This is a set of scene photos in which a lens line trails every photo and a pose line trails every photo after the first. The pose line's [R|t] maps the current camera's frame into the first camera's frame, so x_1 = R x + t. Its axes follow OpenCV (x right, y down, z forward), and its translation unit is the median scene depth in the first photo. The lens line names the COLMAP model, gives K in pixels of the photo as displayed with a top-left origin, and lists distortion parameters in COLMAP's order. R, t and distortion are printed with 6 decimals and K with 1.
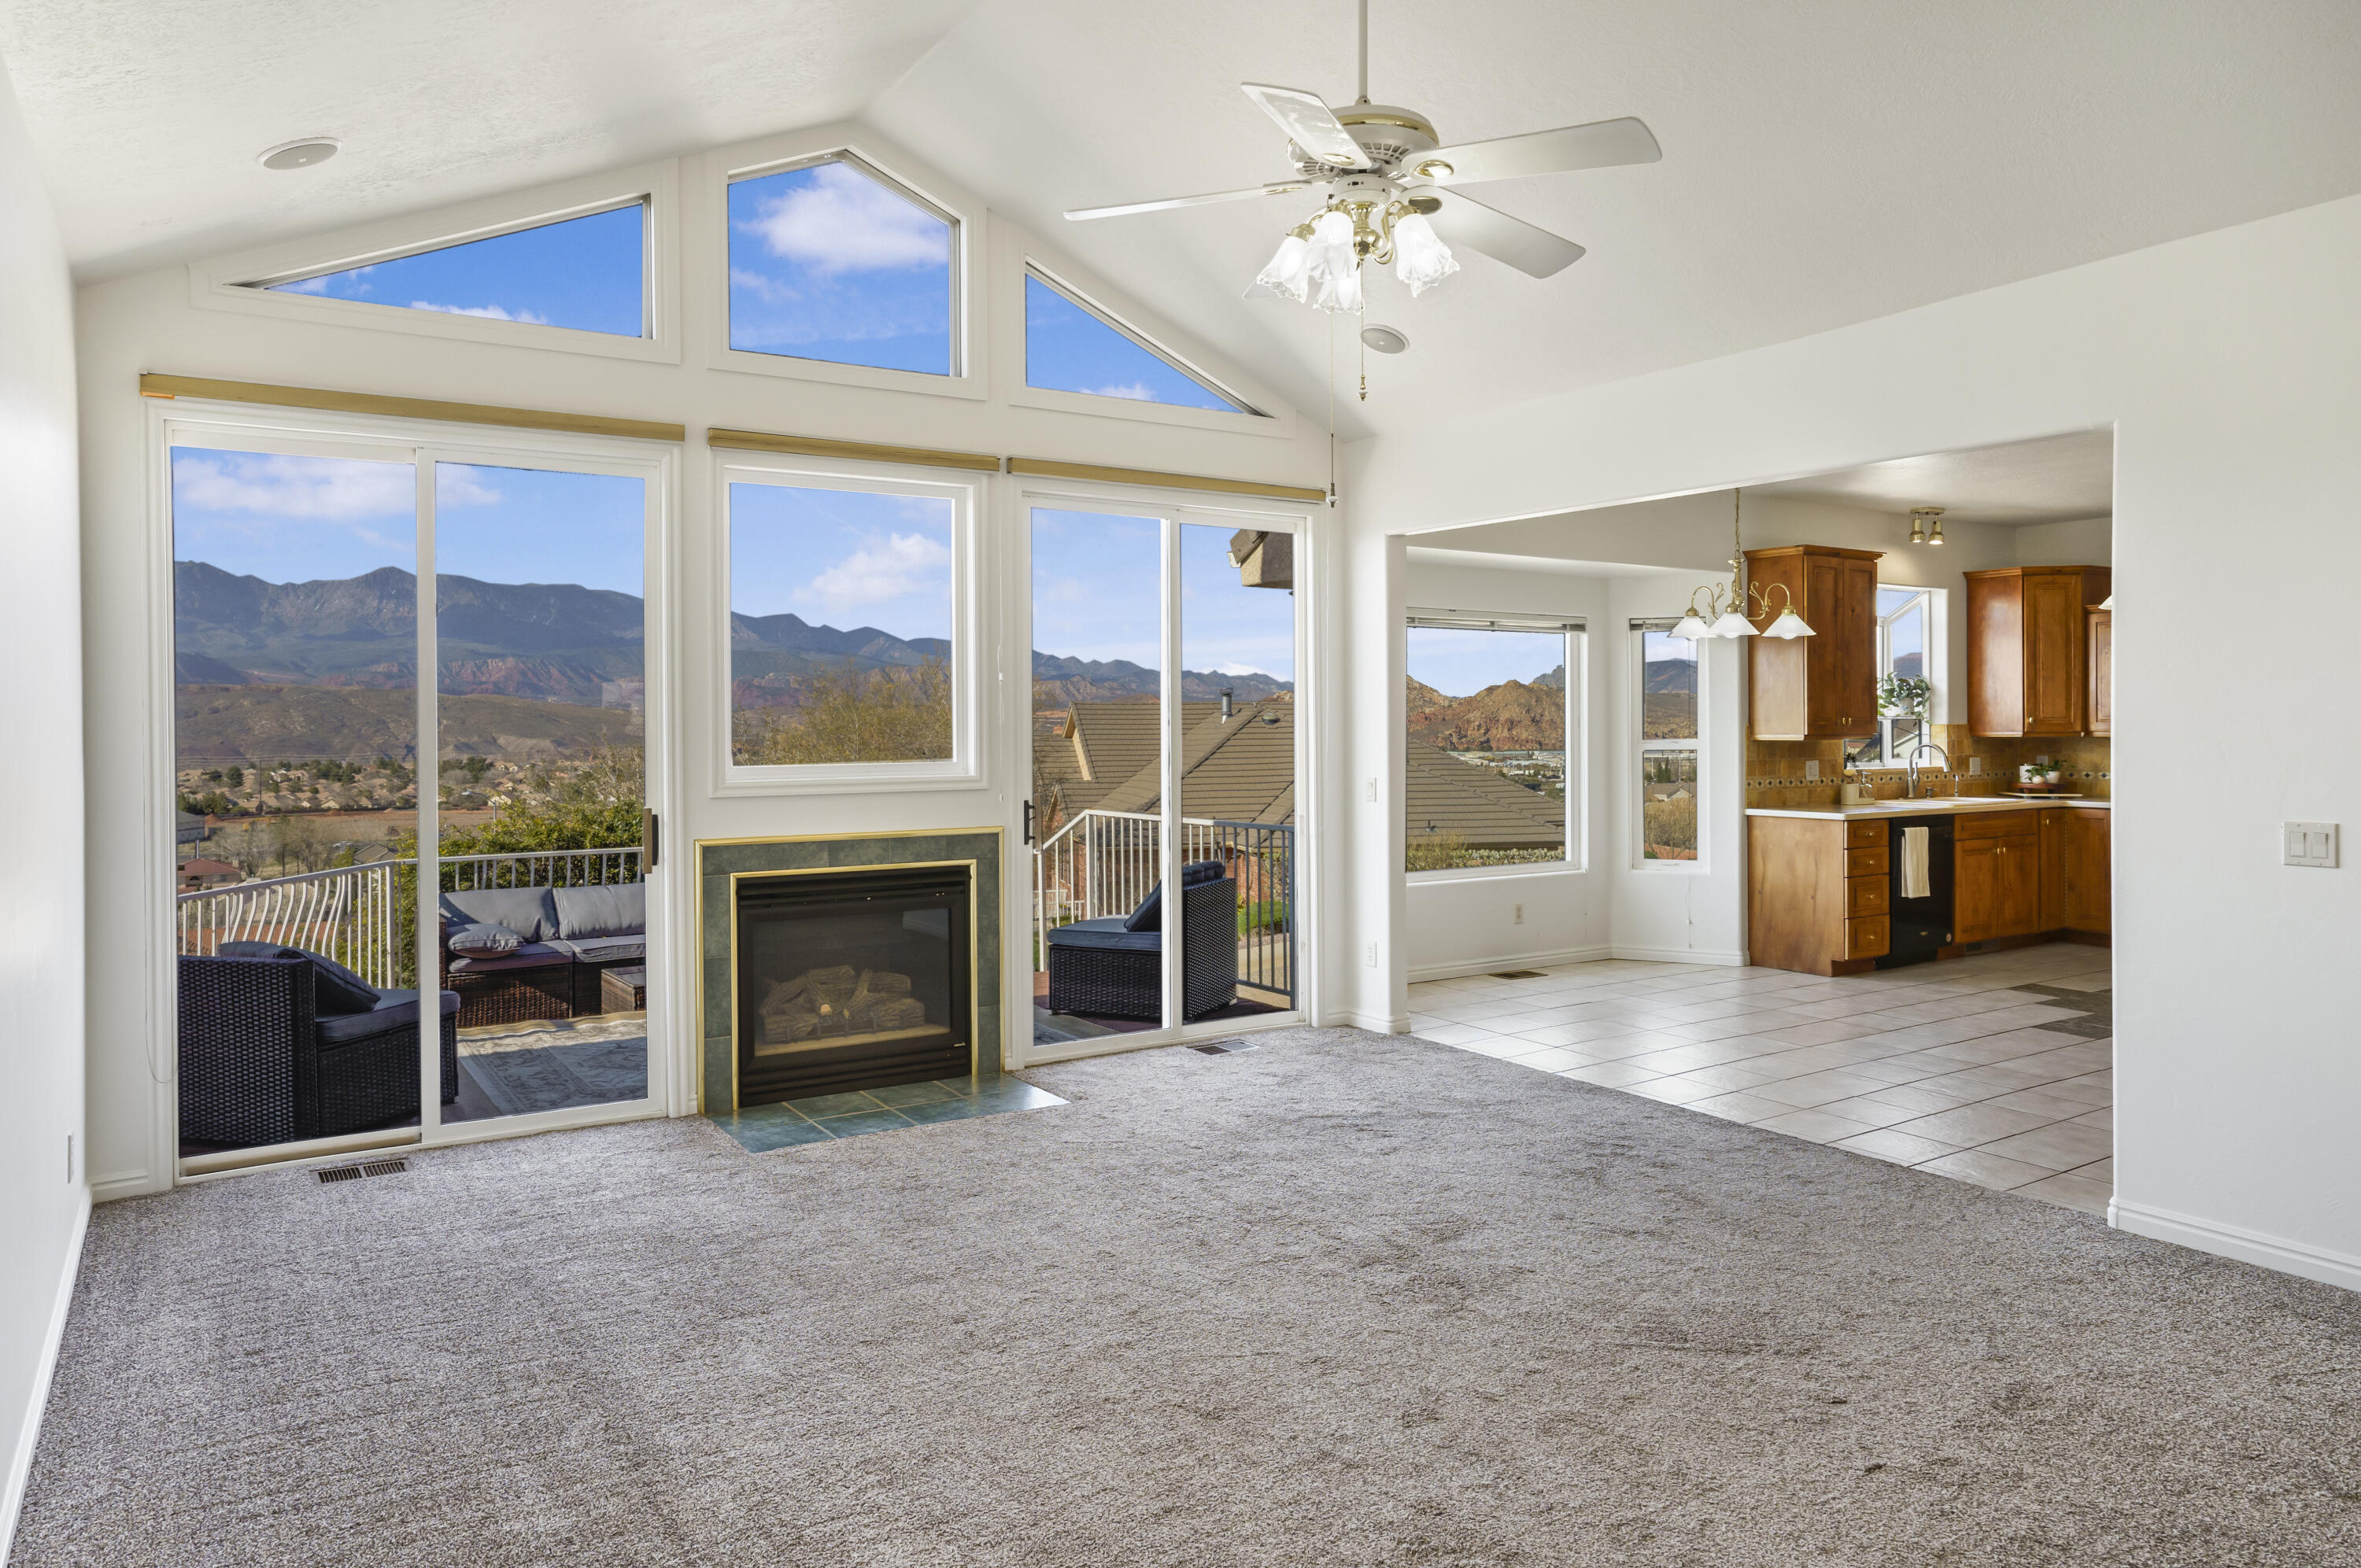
lens RADIAL K [[1522.1, 0, 1173.9], [0, 1522.1, 726.7], [0, 0, 1]] dist [-0.036830, 0.051222]
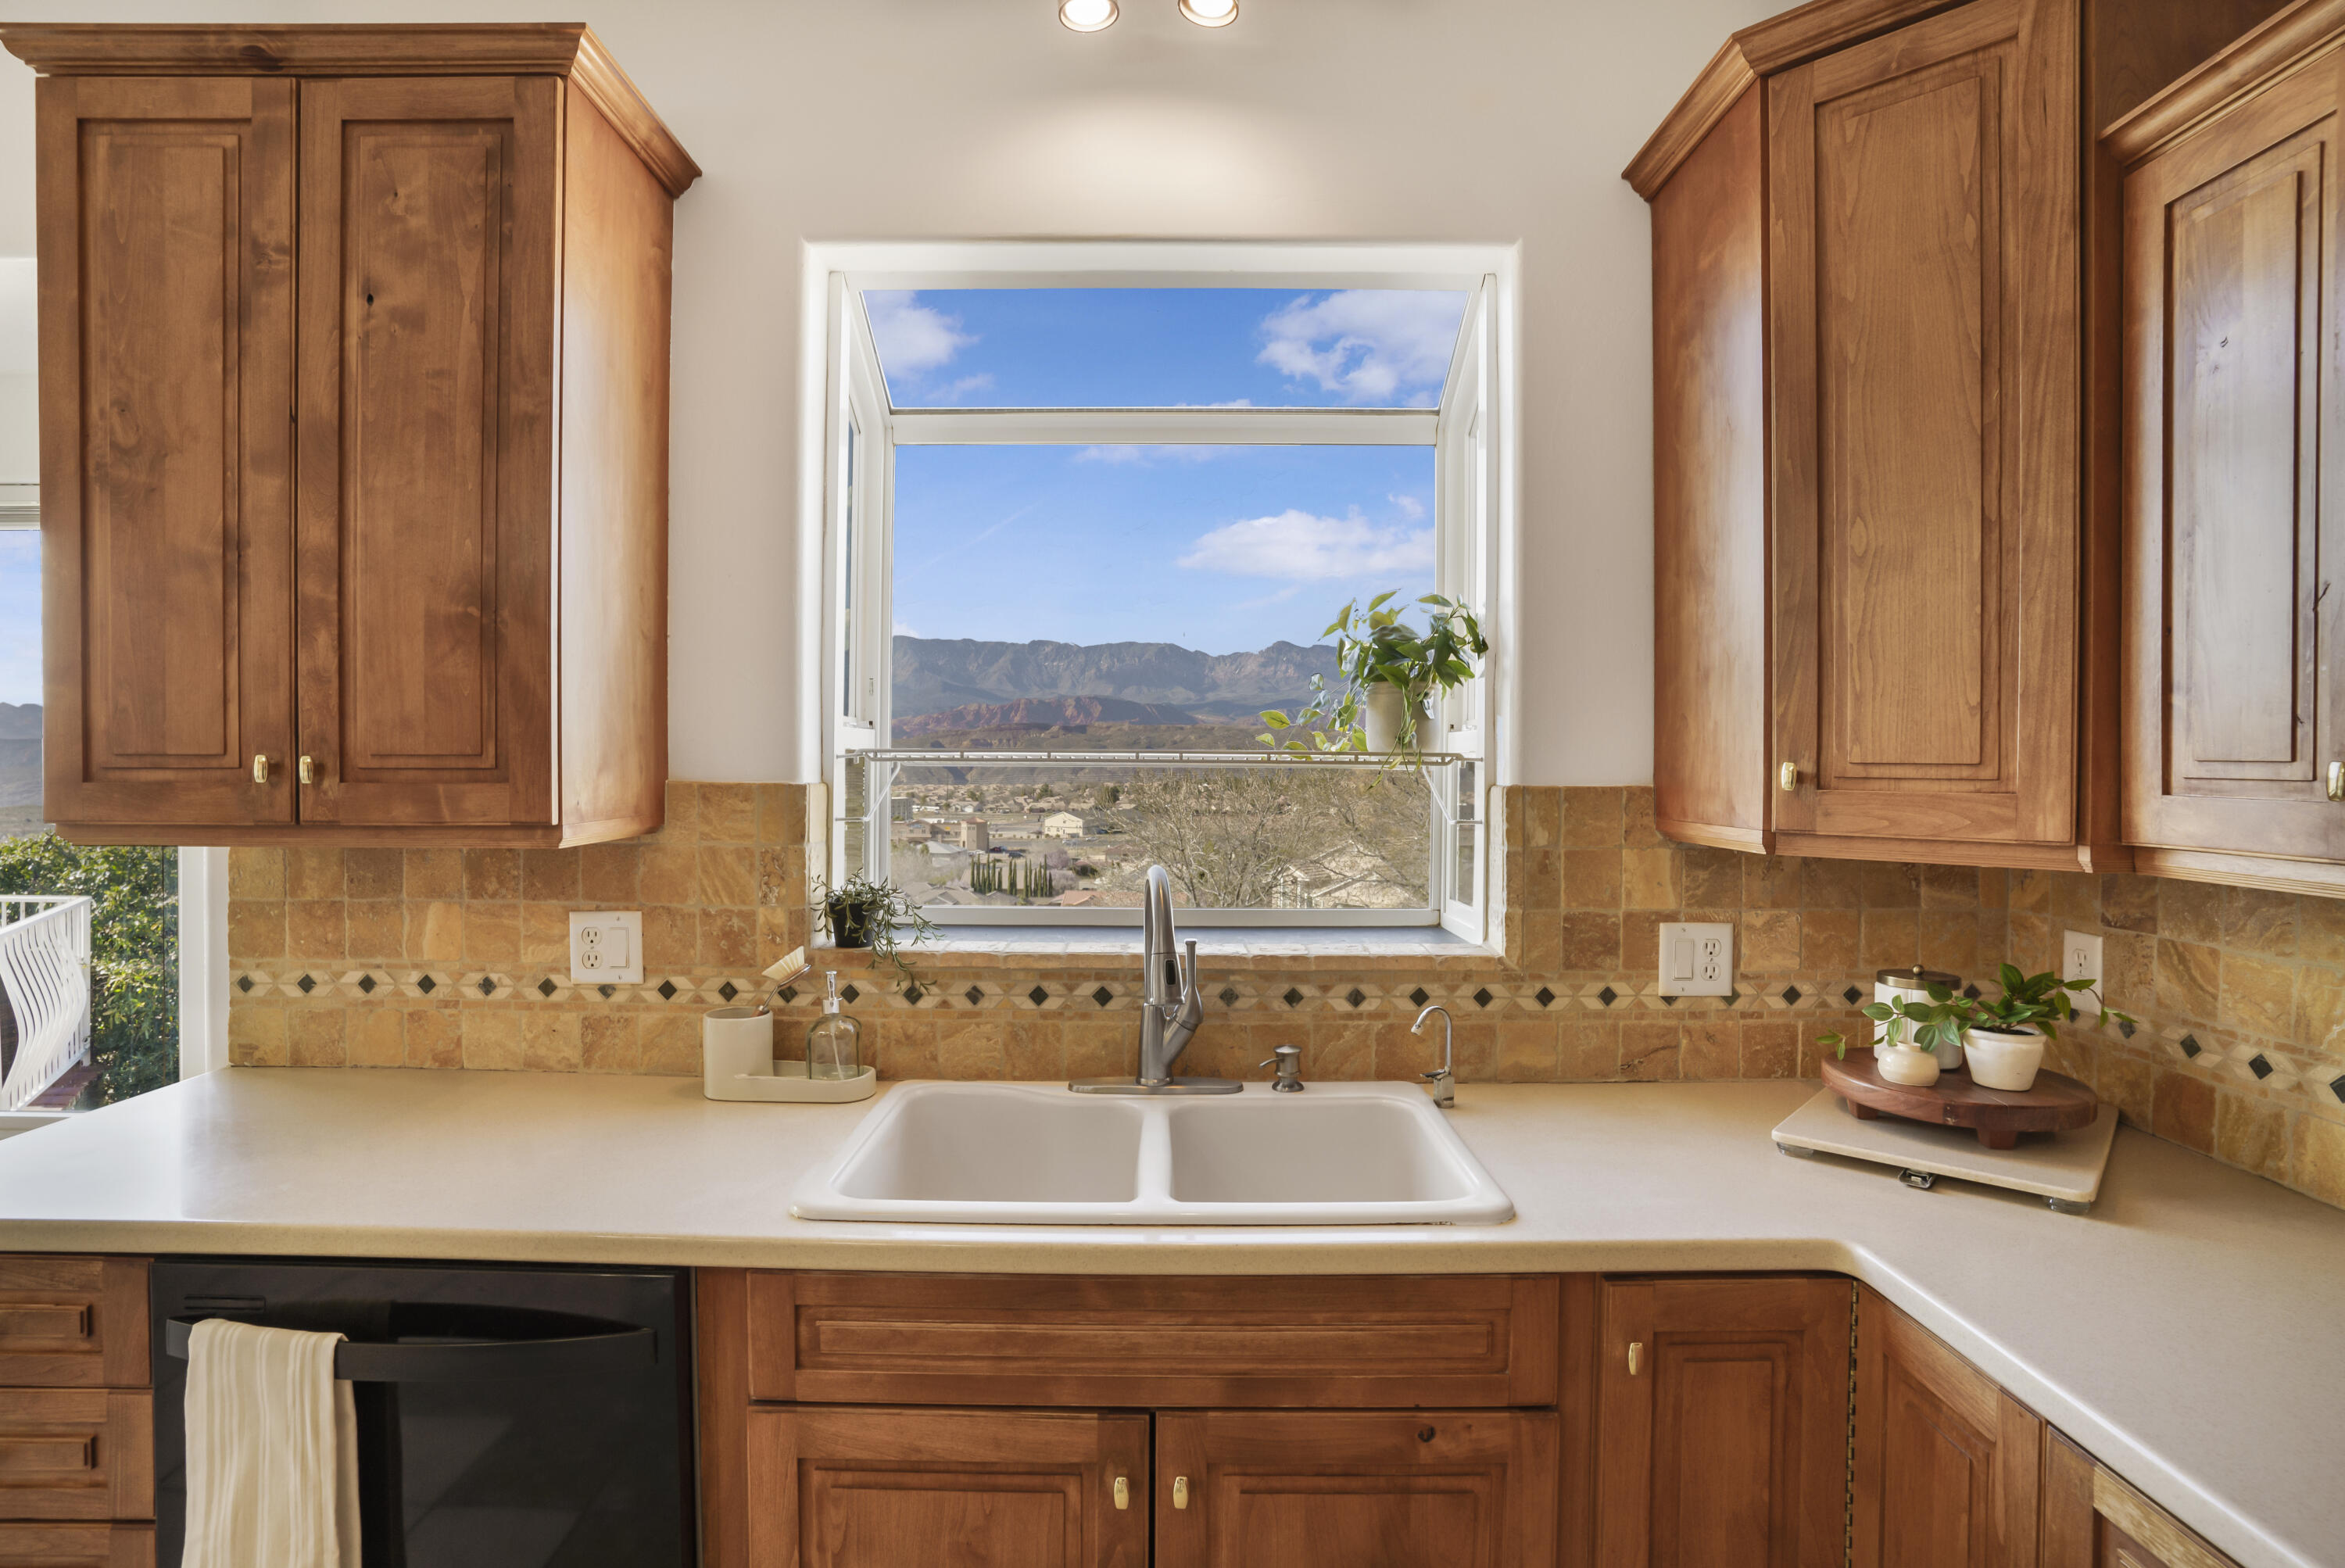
lens RADIAL K [[1194.9, 0, 1177.8], [0, 1194.9, 769.3], [0, 0, 1]] dist [-0.071345, 0.034174]
pose [[0.836580, 0.014704, -0.547647, 0.940953], [-0.008791, 0.999871, 0.013416, -0.010884], [0.547774, -0.006410, 0.836602, 1.330042]]
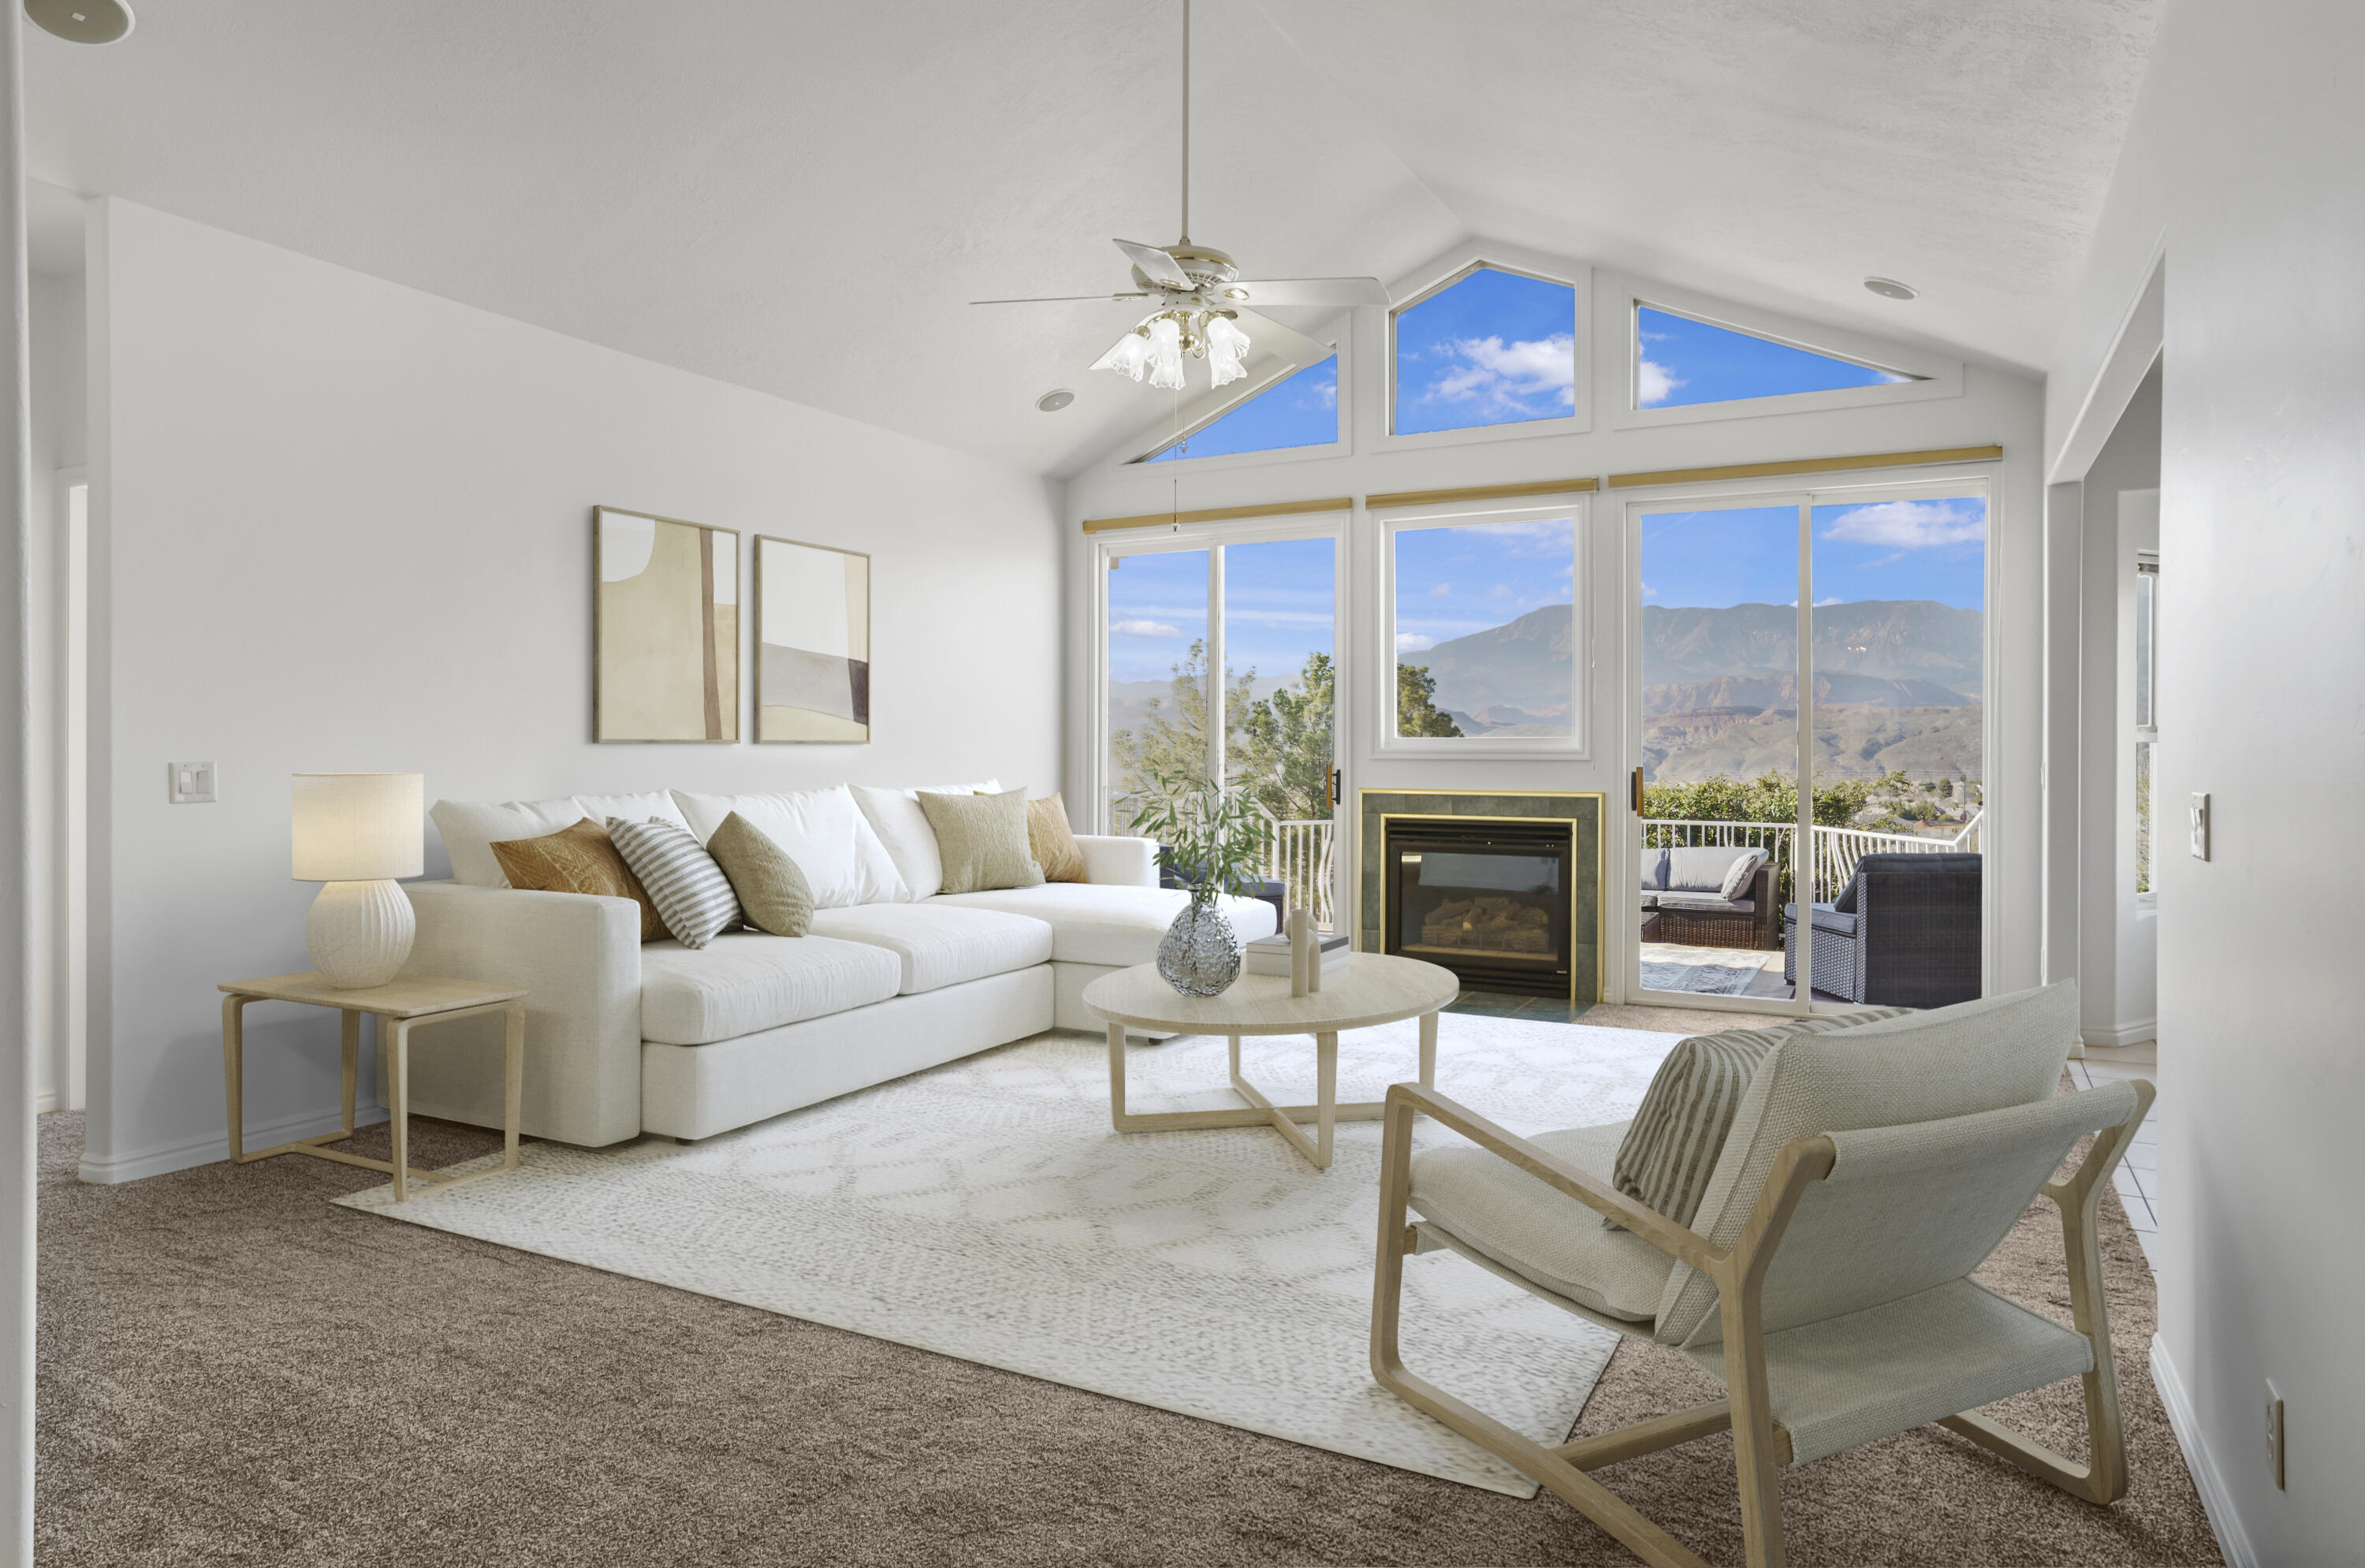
lens RADIAL K [[1407.1, 0, 1191.1], [0, 1407.1, 751.3], [0, 0, 1]] dist [-0.033422, 0.000166]
pose [[0.485769, 0.011151, -0.874016, 0.685806], [-0.007151, 0.999936, 0.008783, 0.026711], [0.874058, 0.001983, 0.485817, 0.203498]]
